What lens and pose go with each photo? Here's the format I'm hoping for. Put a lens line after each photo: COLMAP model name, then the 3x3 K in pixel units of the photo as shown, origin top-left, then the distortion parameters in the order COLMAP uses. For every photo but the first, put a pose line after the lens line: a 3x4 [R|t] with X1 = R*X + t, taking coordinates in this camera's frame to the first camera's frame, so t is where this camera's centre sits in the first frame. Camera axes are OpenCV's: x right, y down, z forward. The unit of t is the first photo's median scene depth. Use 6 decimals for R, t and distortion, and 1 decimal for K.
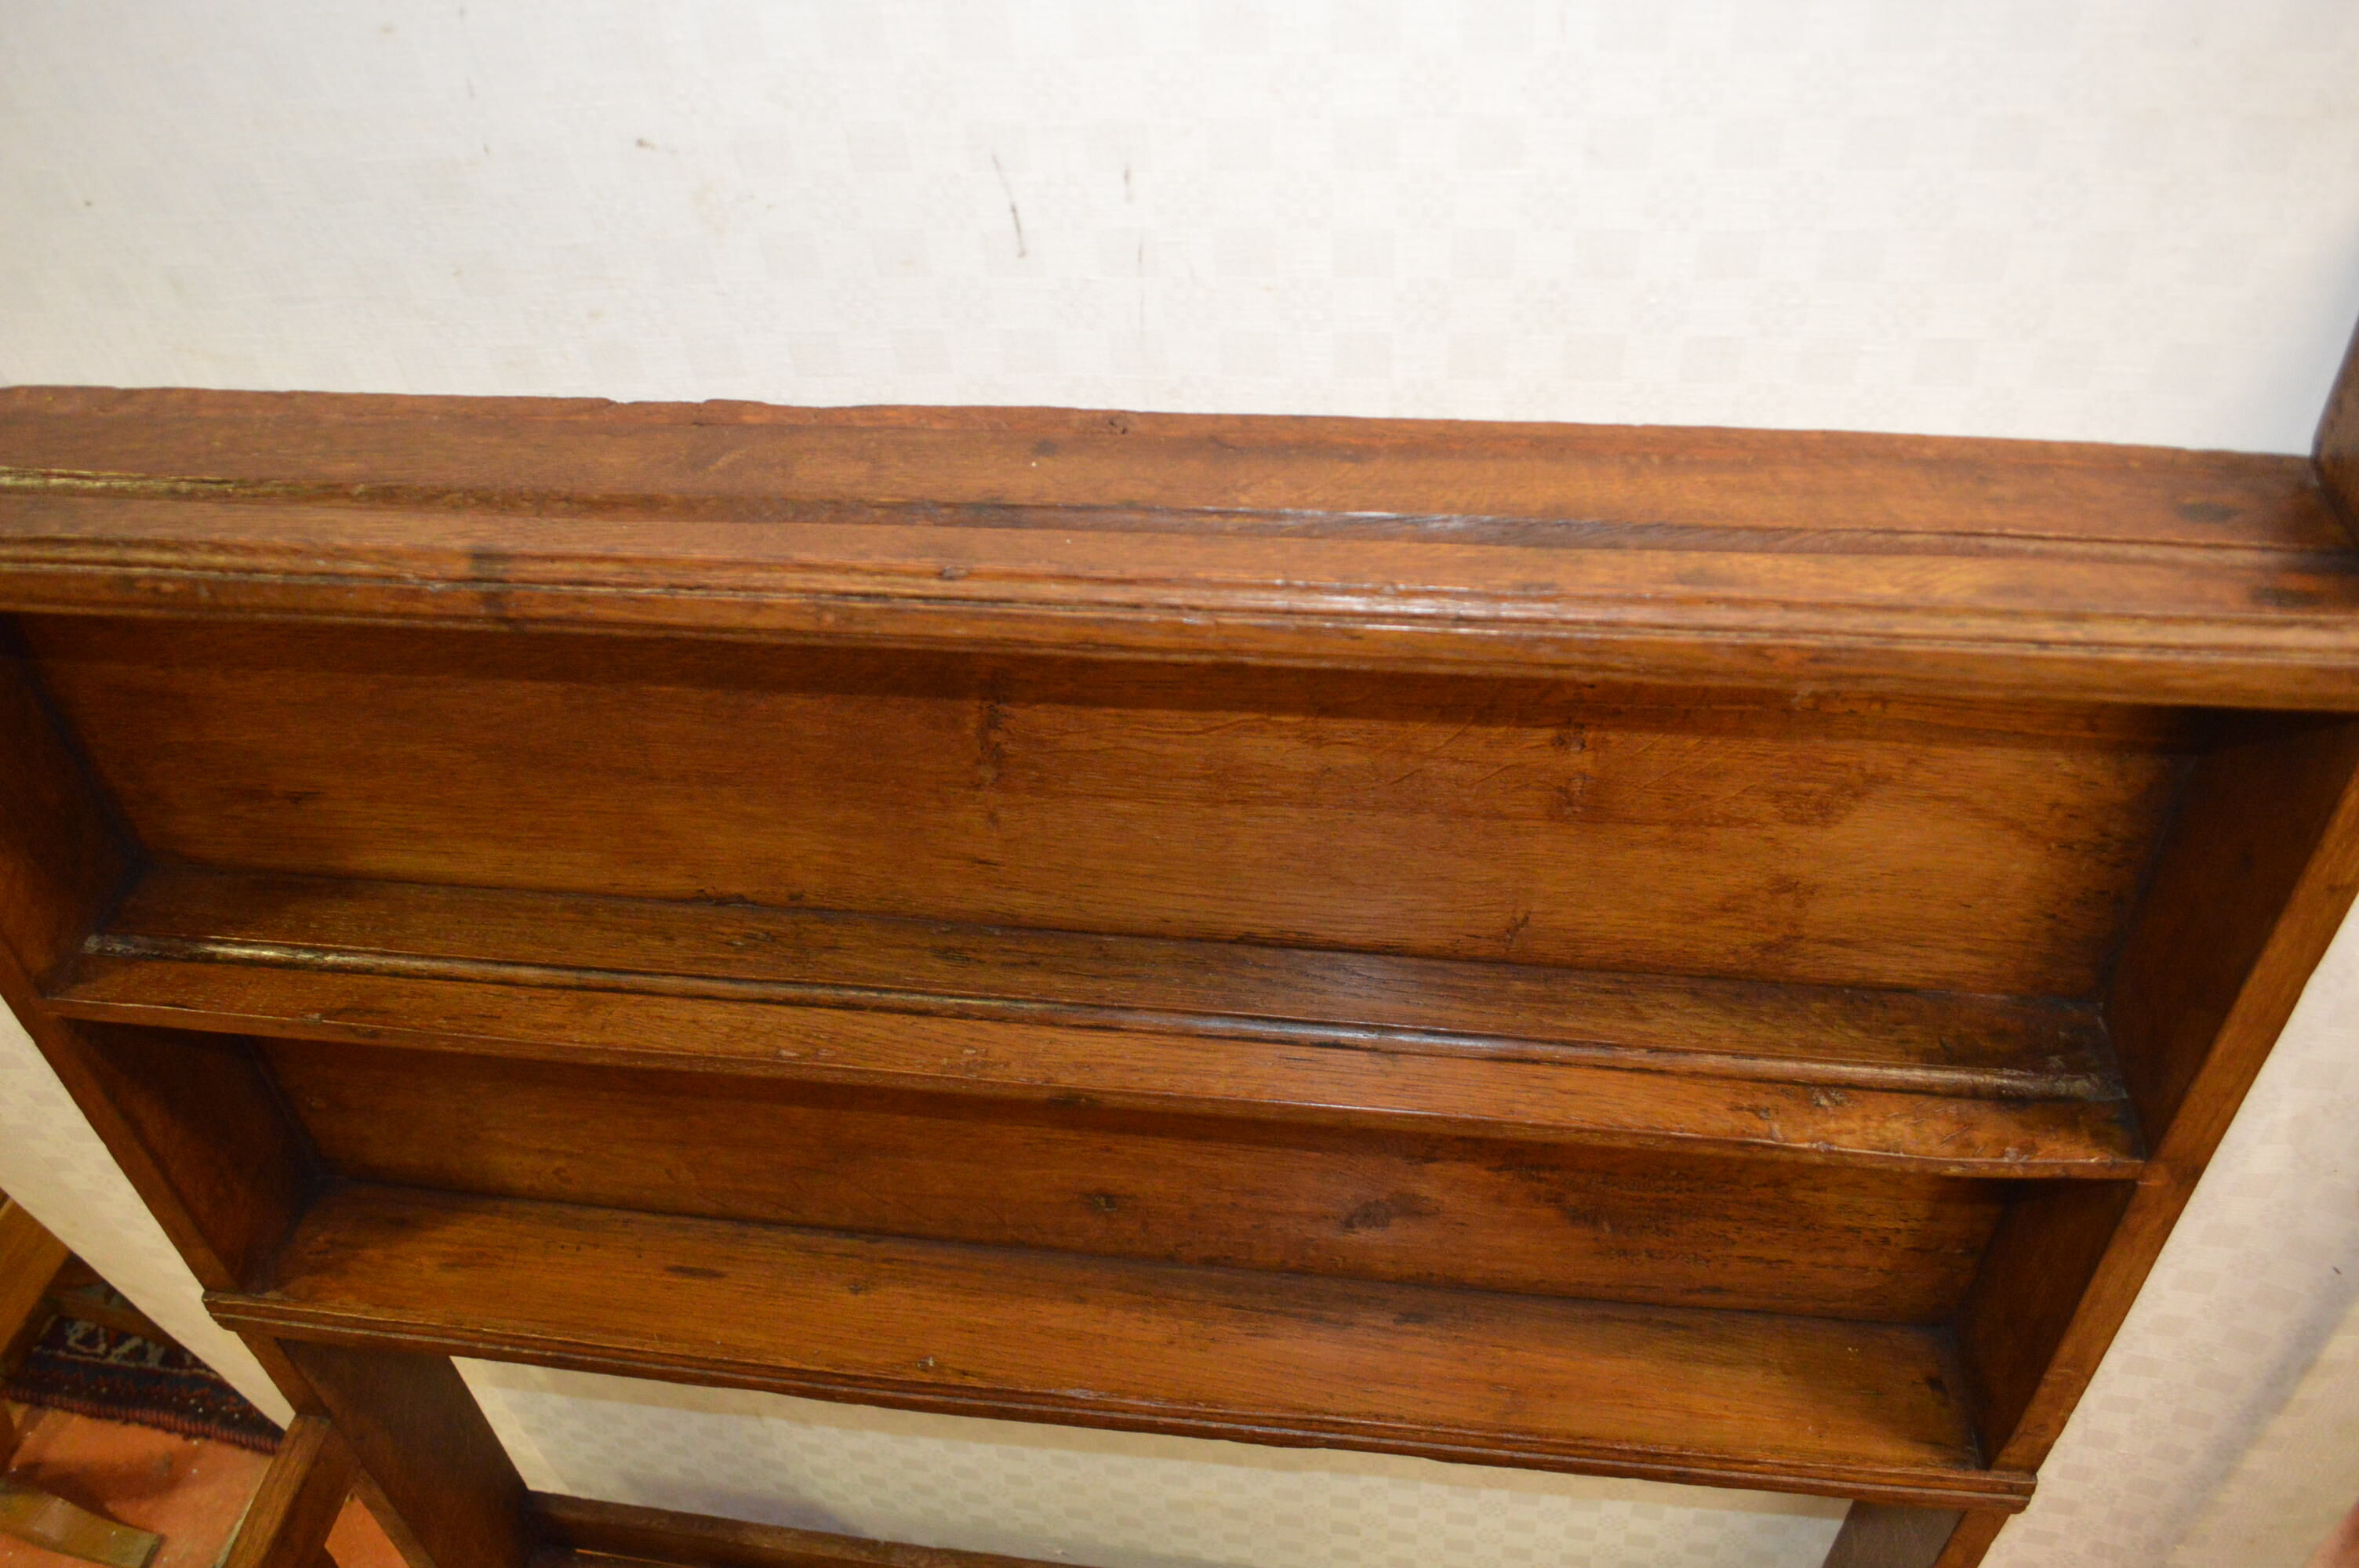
lens RADIAL K [[1874.4, 0, 1171.7], [0, 1874.4, 794.0], [0, 0, 1]] dist [-0.077827, 0.008848]
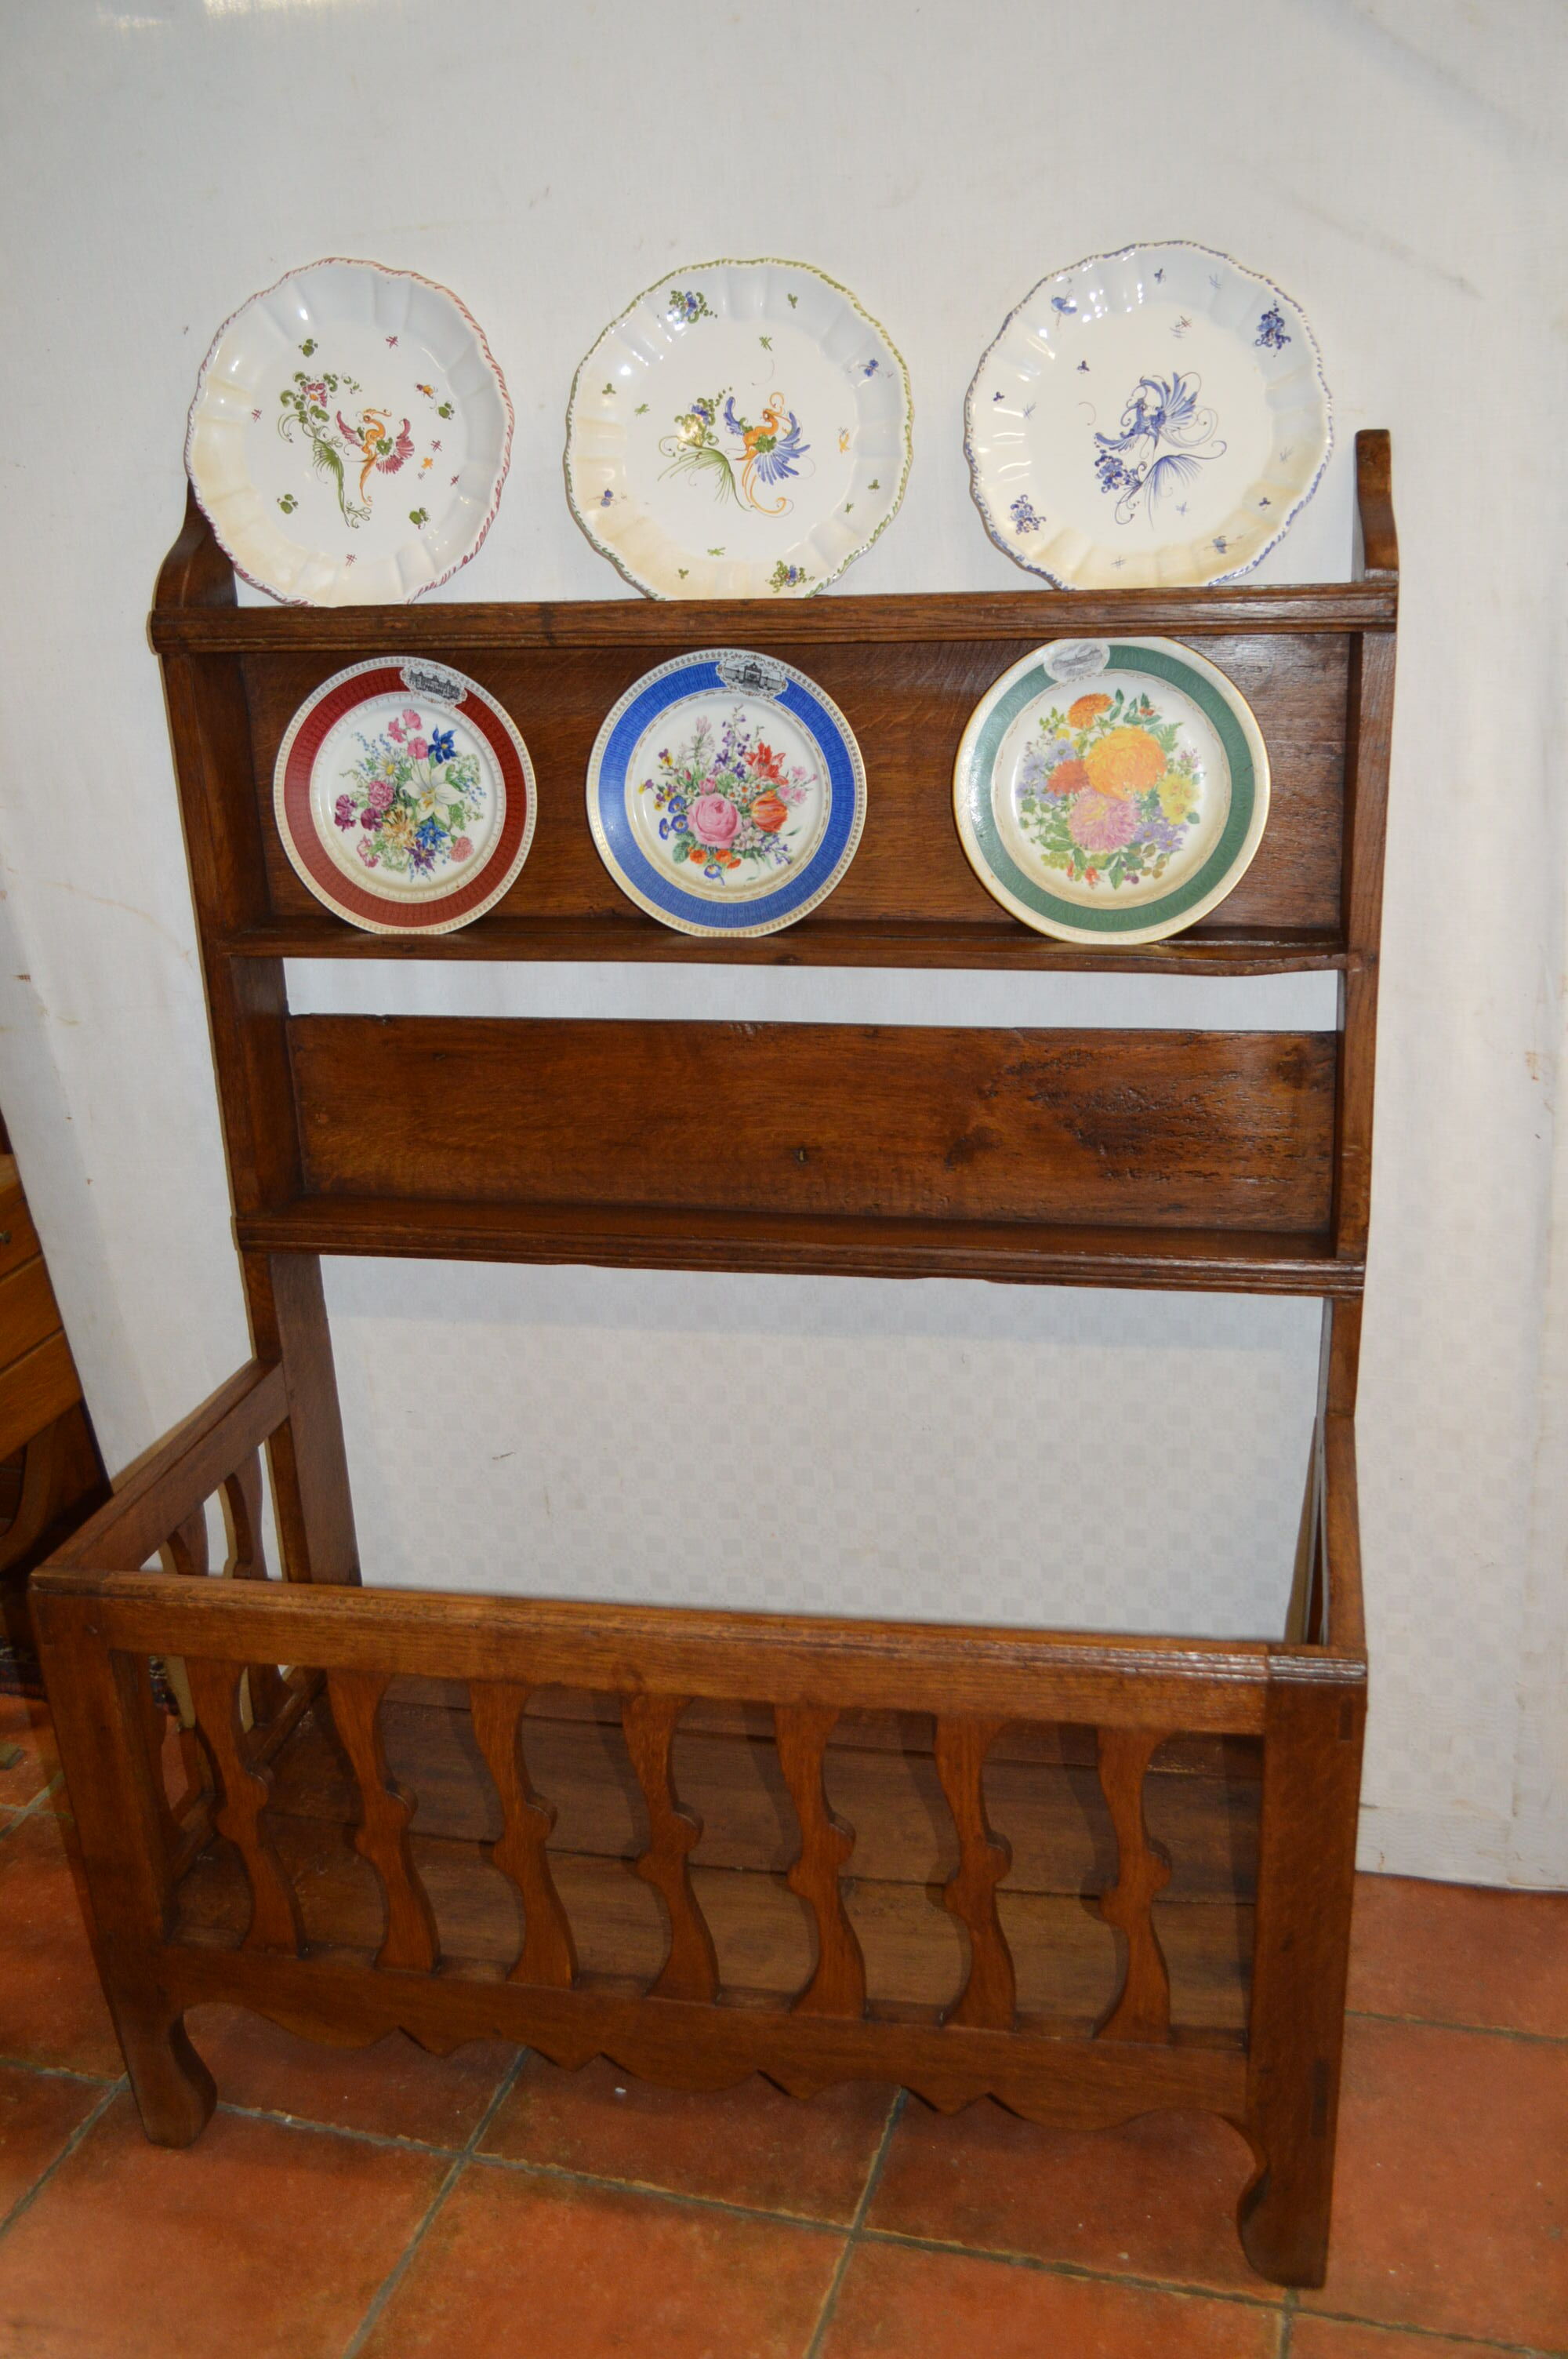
lens RADIAL K [[2129.4, 0, 831.5], [0, 2129.4, 1190.2], [0, 0, 1]] dist [-0.062965, -0.004394]
pose [[0.998224, 0.022260, -0.055256, 0.113879], [-0.041859, 0.922078, -0.384734, 1.171919], [0.042386, 0.386364, 0.921372, -0.864774]]
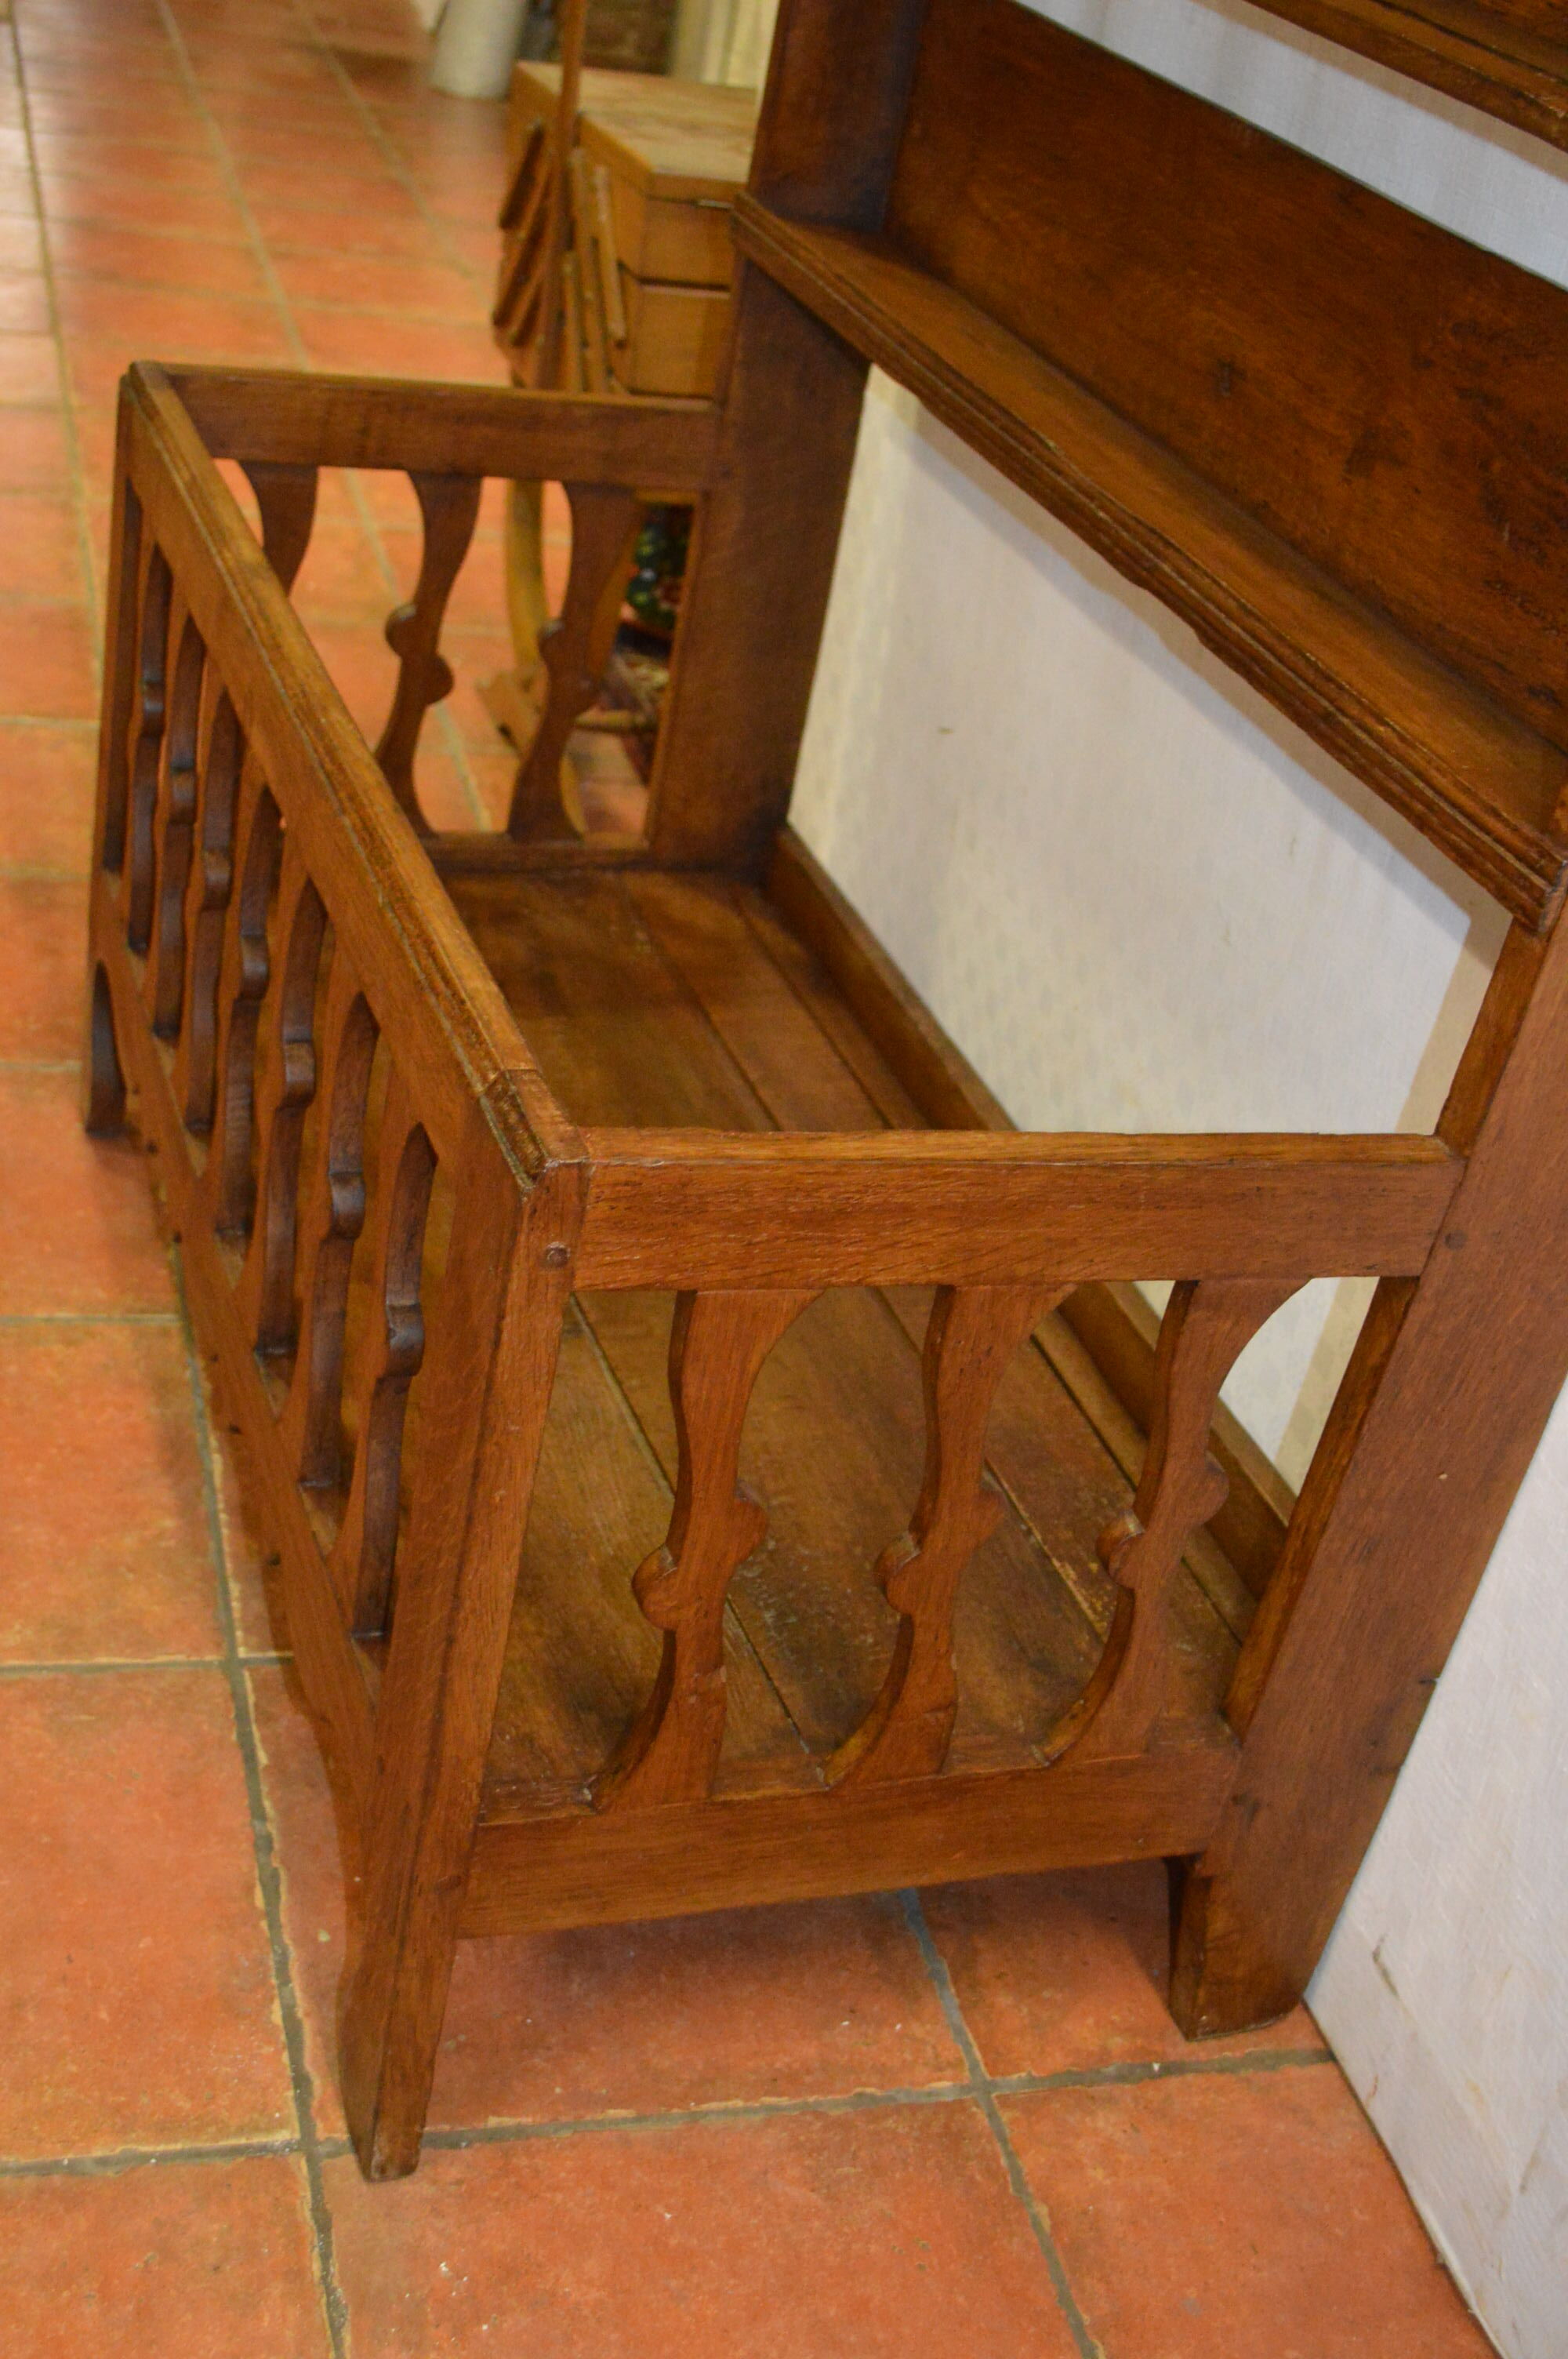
lens RADIAL K [[2783.4, 0, 795.3], [0, 2783.4, 1176.1], [0, 0, 1]] dist [-0.040370, 0.000000]
pose [[0.449249, 0.557950, -0.697759, 1.349913], [-0.737980, 0.671953, 0.062169, 0.699996], [0.503549, 0.487003, 0.713629, 0.060512]]
